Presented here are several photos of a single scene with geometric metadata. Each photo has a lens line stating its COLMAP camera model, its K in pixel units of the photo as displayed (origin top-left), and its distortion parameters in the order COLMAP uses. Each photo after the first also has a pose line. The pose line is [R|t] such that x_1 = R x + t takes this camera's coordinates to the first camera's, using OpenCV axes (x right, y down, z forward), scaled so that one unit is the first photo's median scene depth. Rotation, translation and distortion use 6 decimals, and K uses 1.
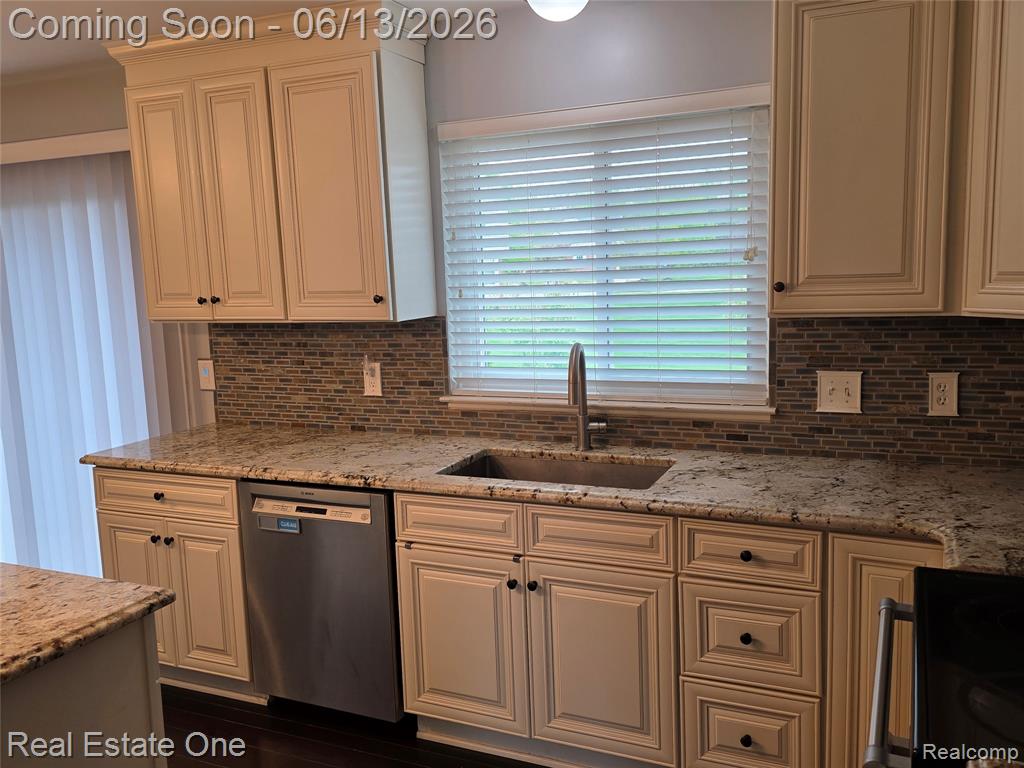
lens RADIAL K [[866.2, 0, 508.7], [0, 866.2, 385.2], [0, 0, 1]] dist [0.068099, -0.031886]
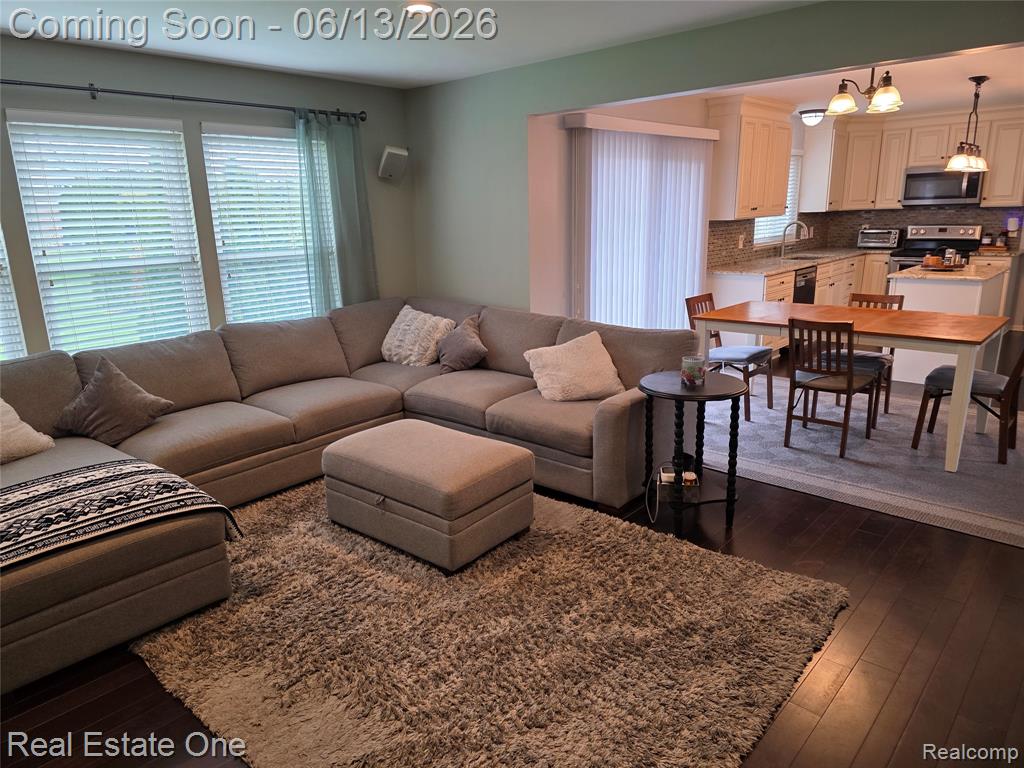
lens RADIAL K [[685.1, 0, 511.5], [0, 685.1, 383.7], [0, 0, 1]] dist [0.059290, -0.049640]
pose [[0.307255, -0.209706, 0.928234, -2.492135], [0.152638, 0.973648, 0.169442, -0.051253], [-0.939306, 0.089622, 0.331167, 1.039887]]
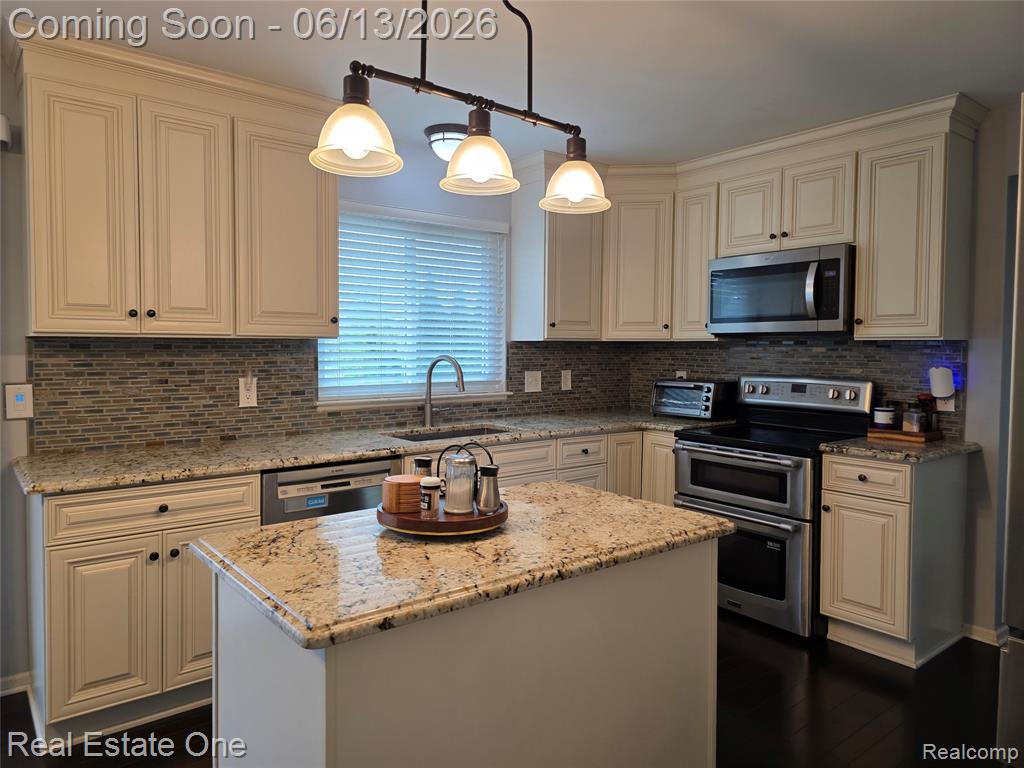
lens RADIAL K [[685.1, 0, 514.6], [0, 685.1, 370.0], [0, 0, 1]] dist [0.059290, -0.049640]
pose [[0.452018, 0.006357, 0.891986, -0.851203], [0.105667, 0.992552, -0.060621, 0.058980], [-0.885728, 0.121655, 0.447980, 0.278293]]
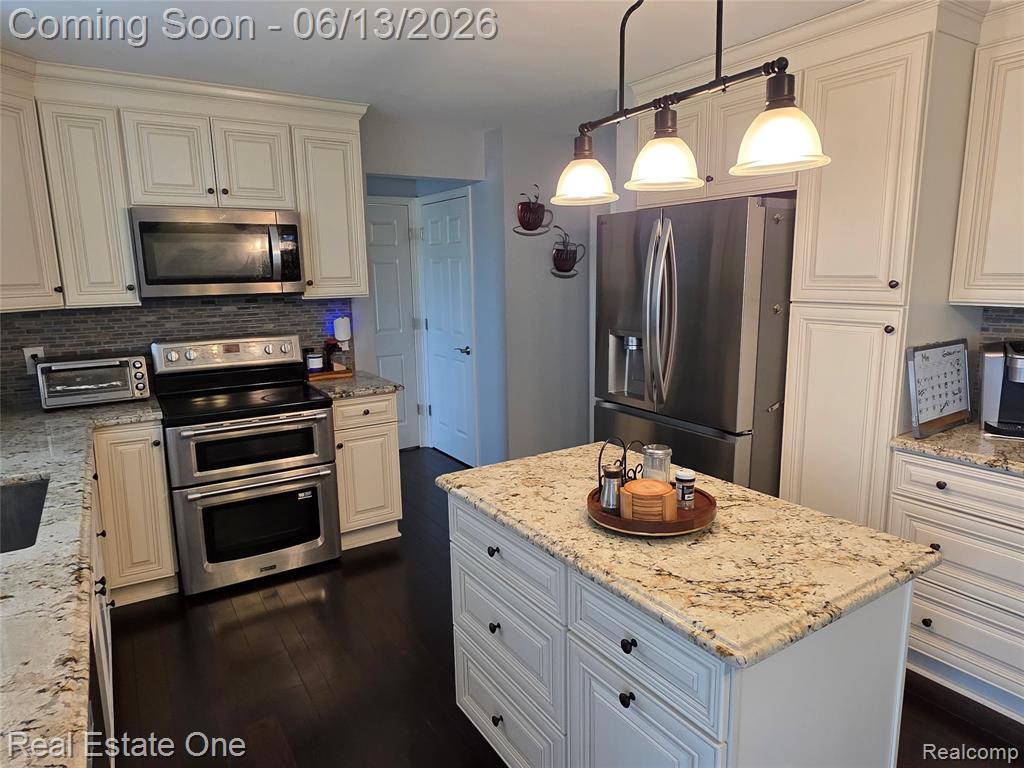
lens RADIAL K [[632.6, 0, 513.5], [0, 632.6, 385.0], [0, 0, 1]] dist [0.000505, 0.000485]
pose [[-0.836177, -0.051331, 0.546053, -0.594739], [0.122449, 0.953009, 0.277094, -0.105119], [-0.534616, 0.298563, -0.790598, 0.969536]]
